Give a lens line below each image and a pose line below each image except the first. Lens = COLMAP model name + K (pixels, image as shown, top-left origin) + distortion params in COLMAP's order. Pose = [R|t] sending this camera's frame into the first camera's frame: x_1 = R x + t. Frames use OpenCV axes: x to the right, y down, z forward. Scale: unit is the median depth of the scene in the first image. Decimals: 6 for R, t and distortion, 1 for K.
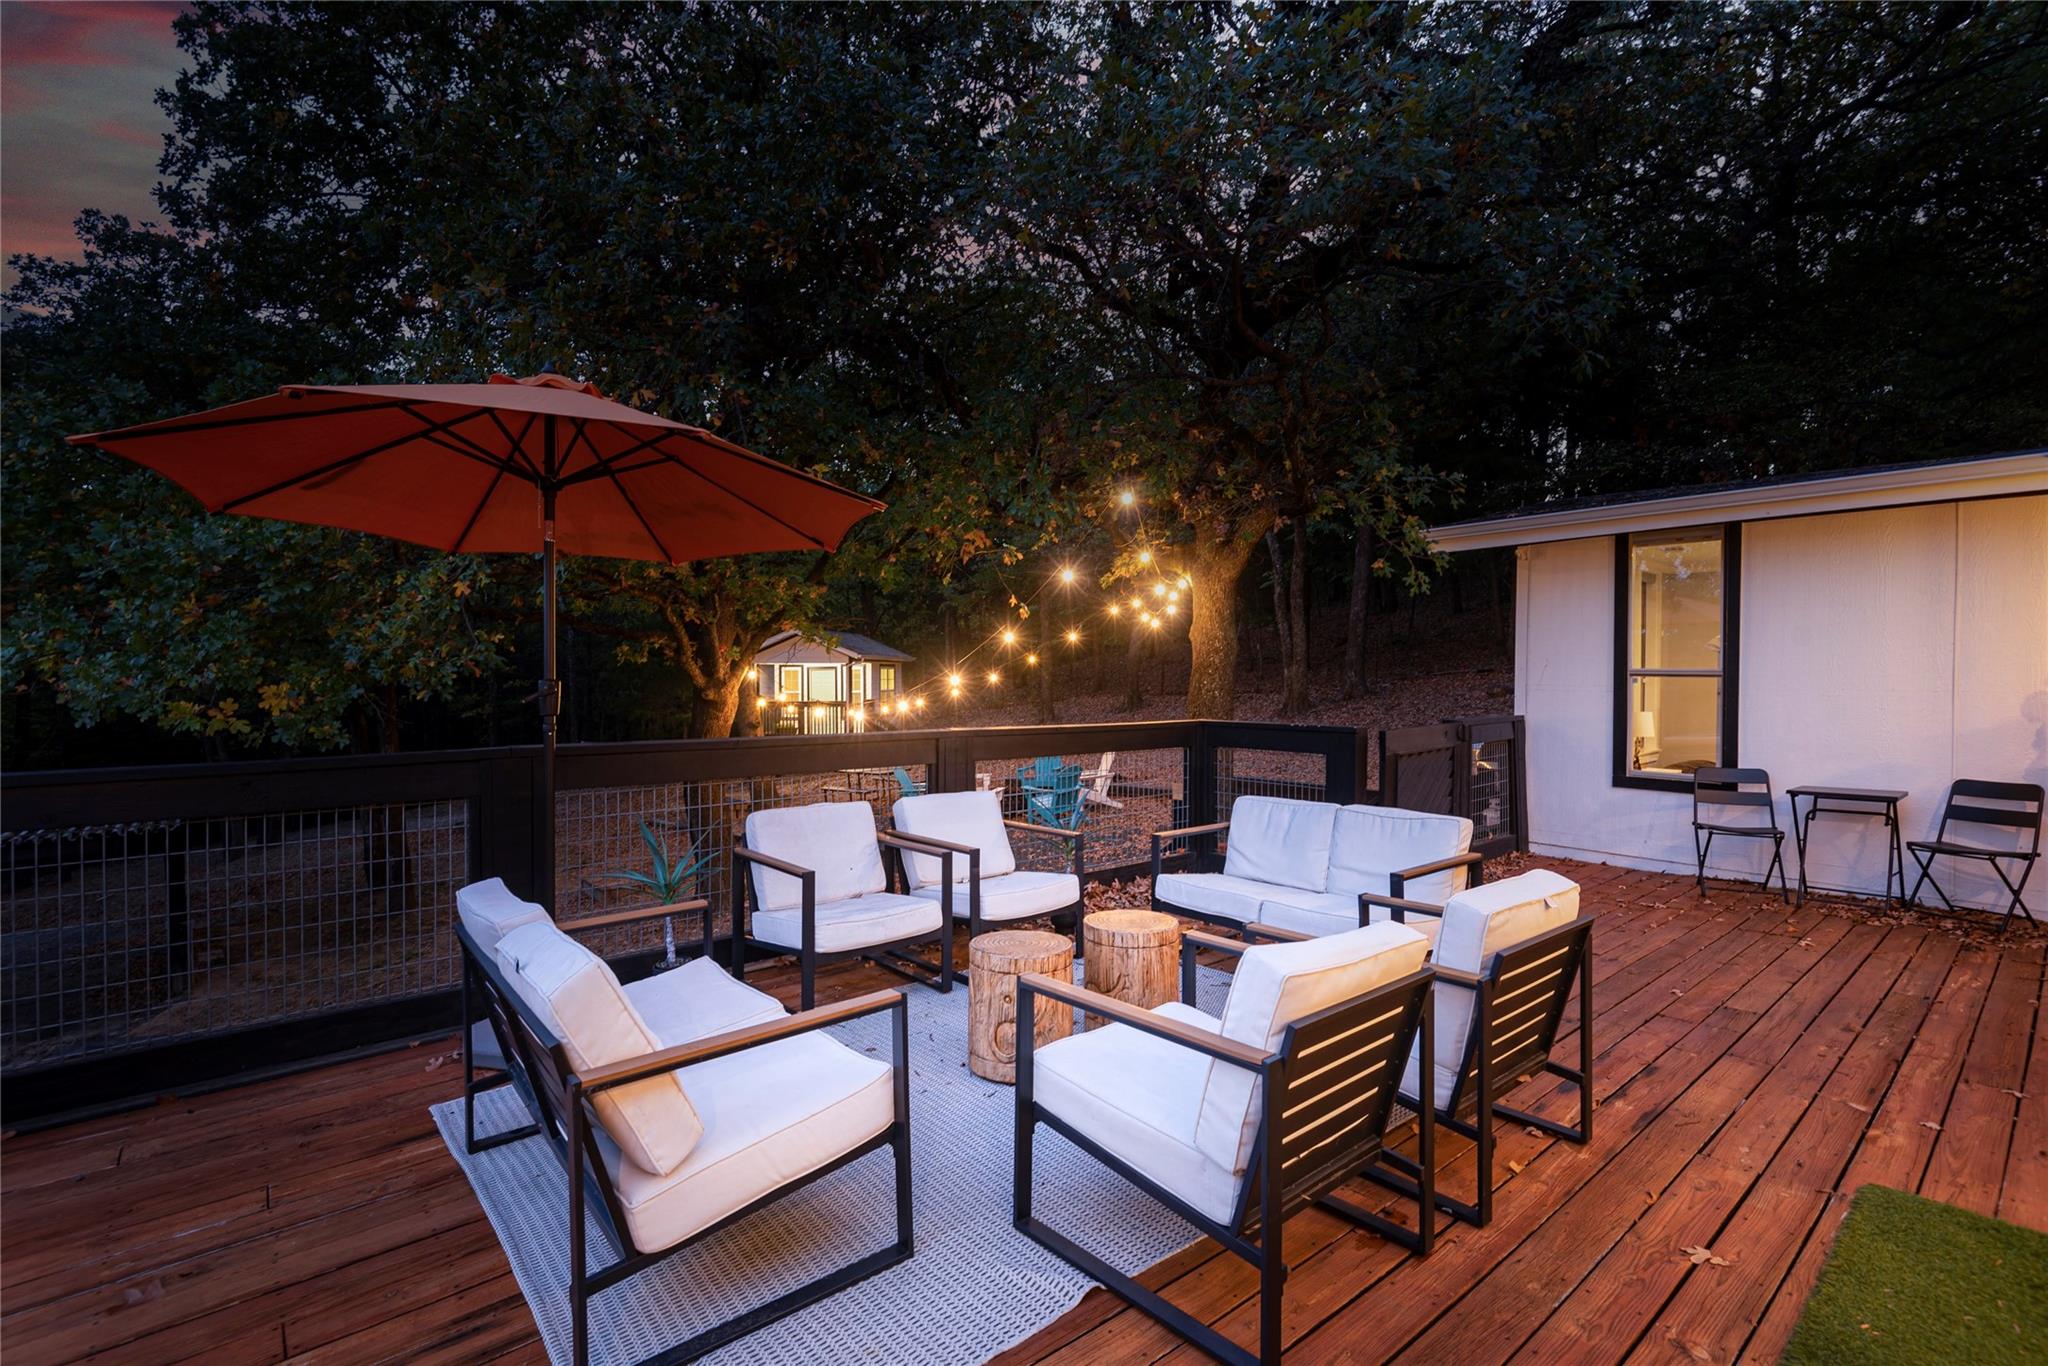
lens RADIAL K [[918.8, 0, 1020.3], [0, 918.8, 682.3], [0, 0, 1]] dist [0.040124, -0.028310]
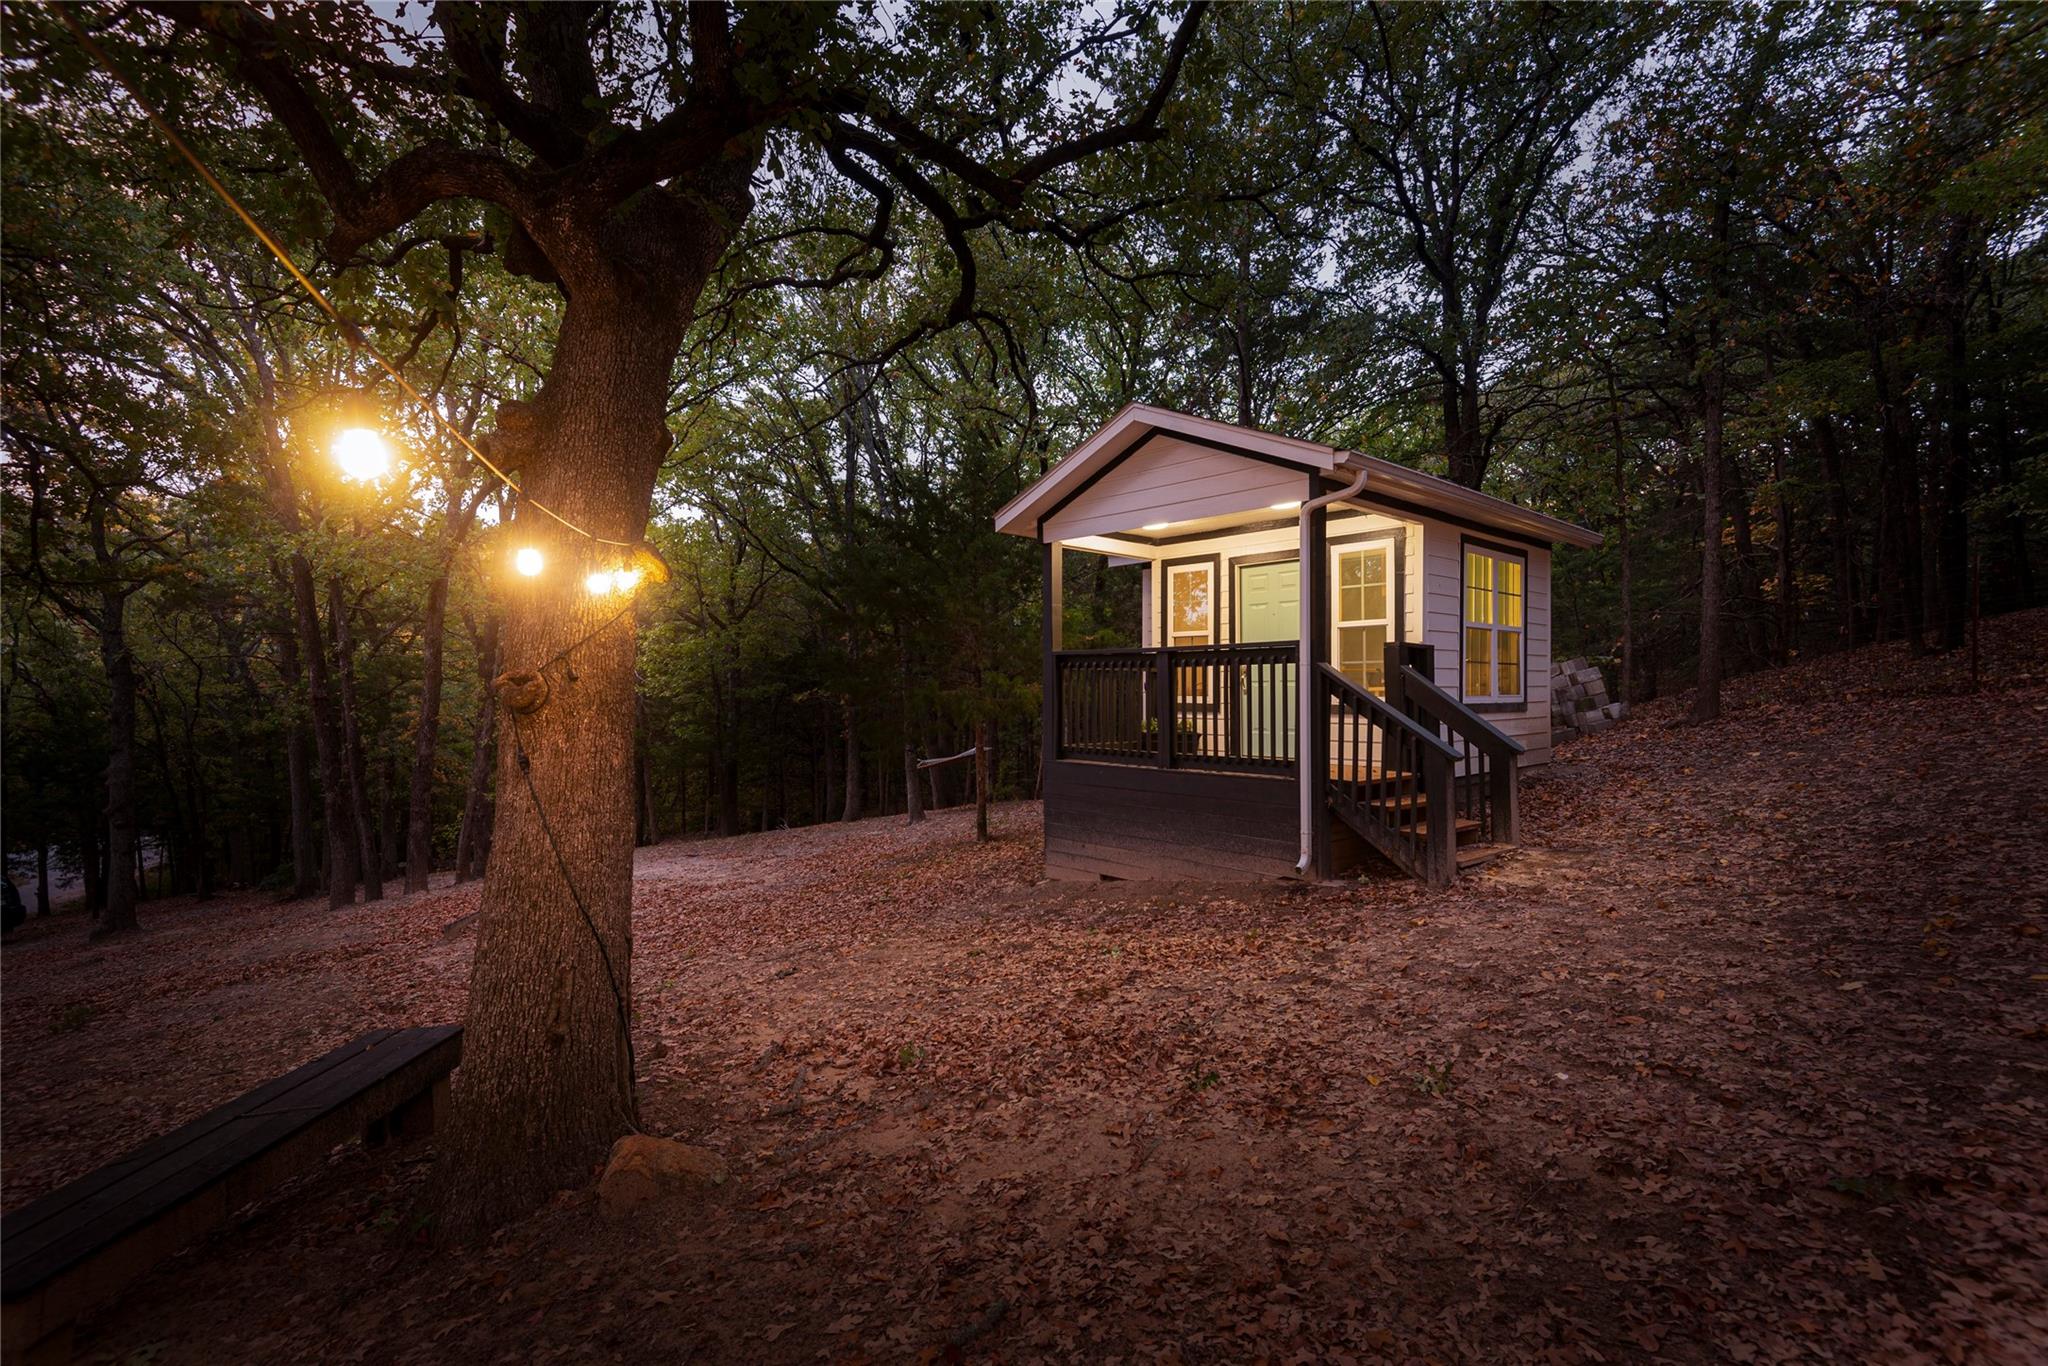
lens RADIAL K [[918.8, 0, 1020.3], [0, 918.8, 682.3], [0, 0, 1]] dist [0.040124, -0.028310]
pose [[0.781876, 0.001562, -0.623432, -0.127029], [-0.009182, 0.999917, -0.009011, 0.054649], [0.623366, 0.012770, 0.781826, 1.112407]]
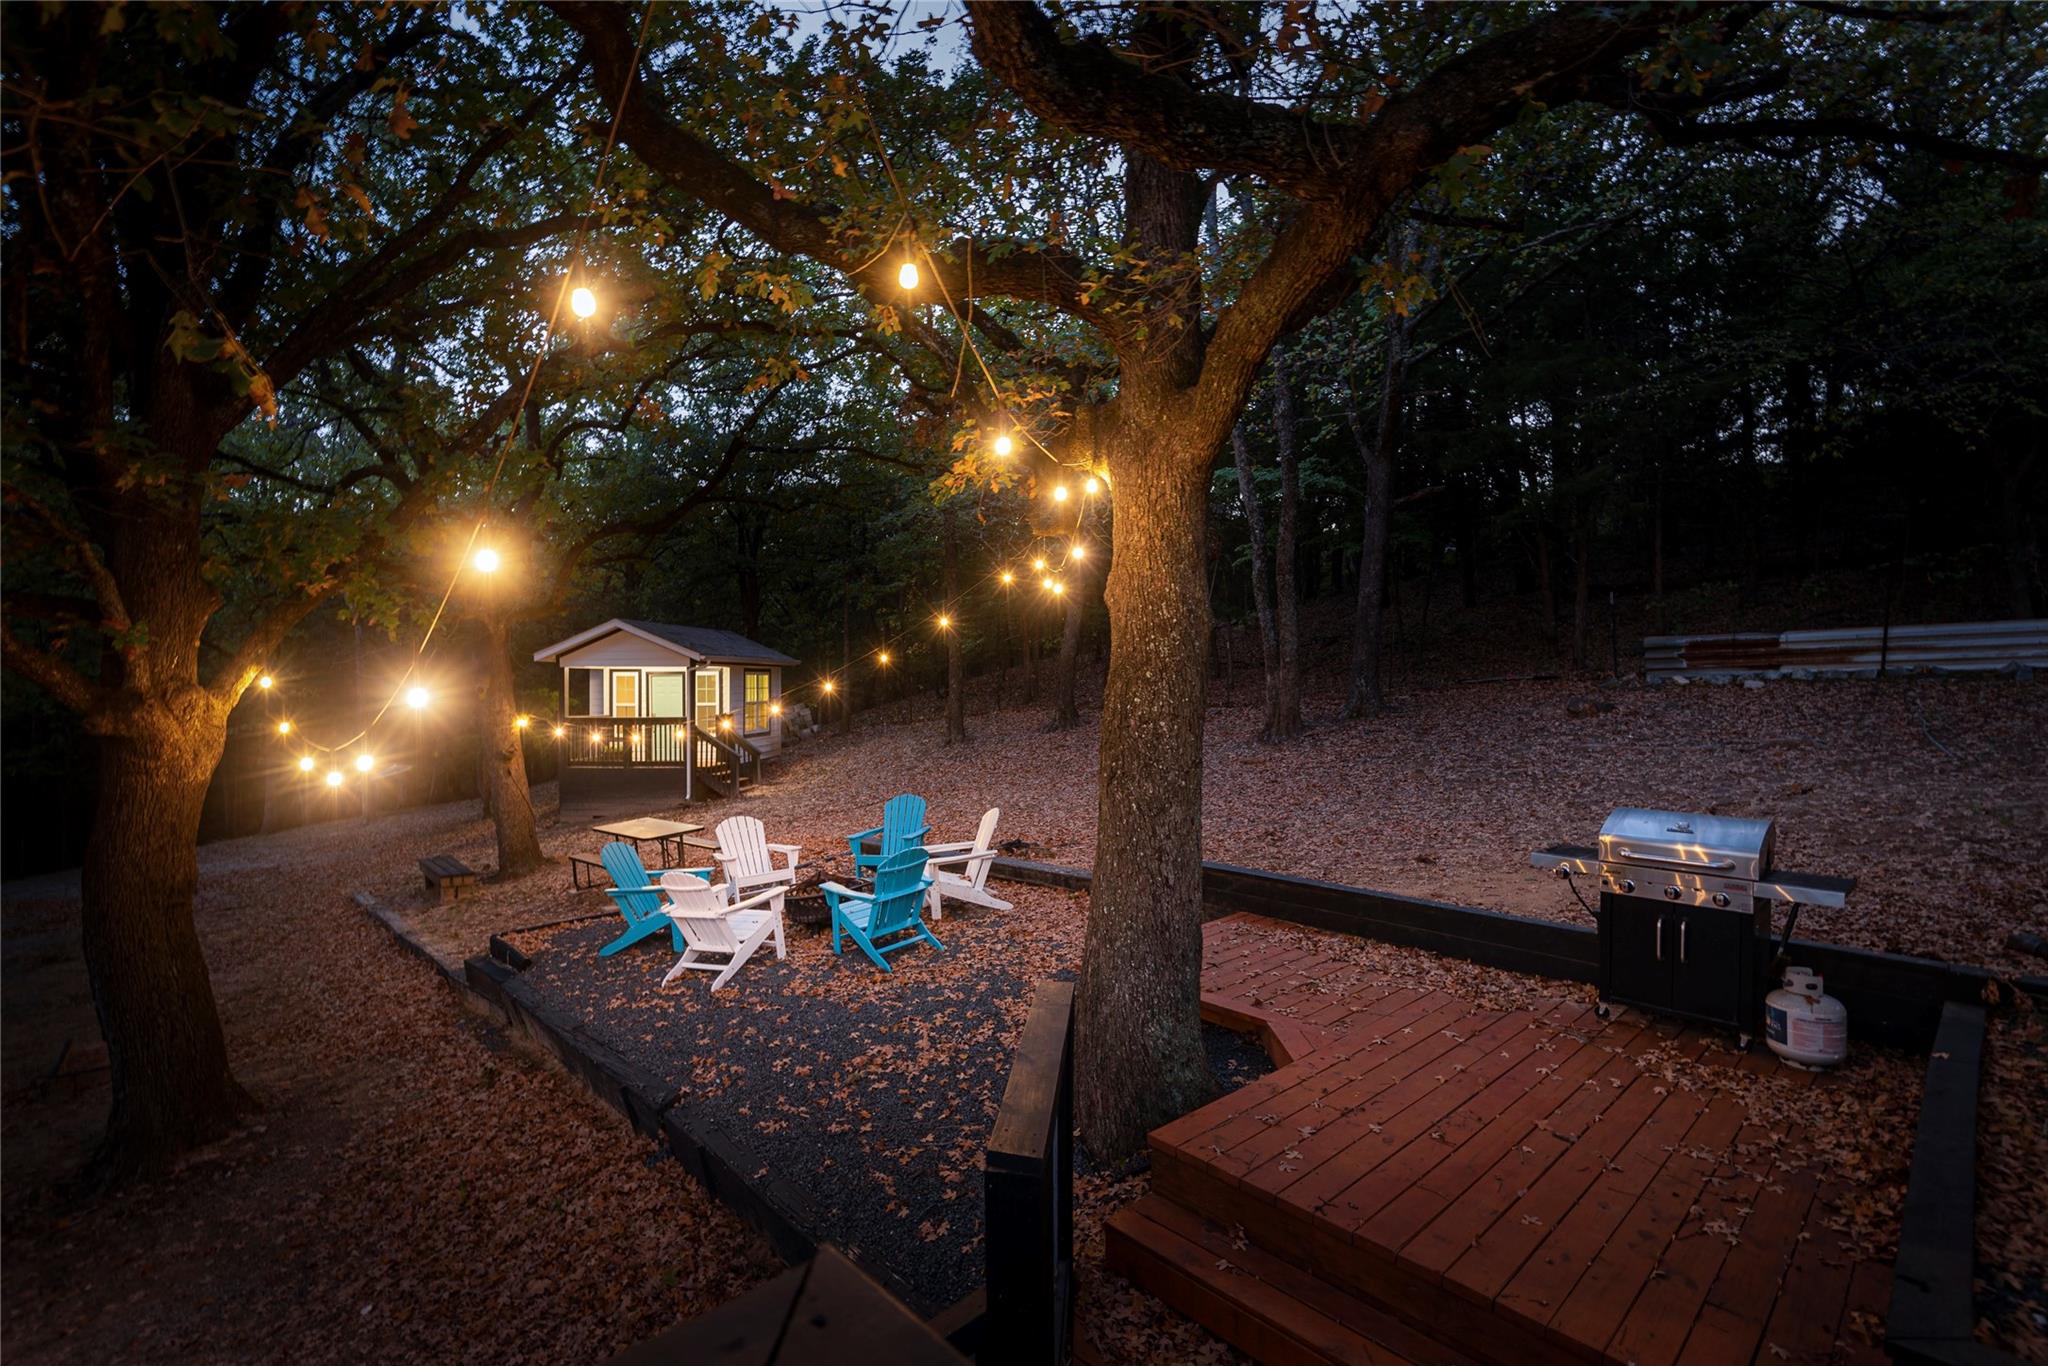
lens RADIAL K [[918.8, 0, 1020.3], [0, 918.8, 682.3], [0, 0, 1]] dist [0.040124, -0.028310]
pose [[0.999177, 0.001149, 0.040542, 0.079712], [-0.000805, 0.999963, -0.008507, -0.002866], [-0.040550, 0.008467, 0.999142, 0.354078]]
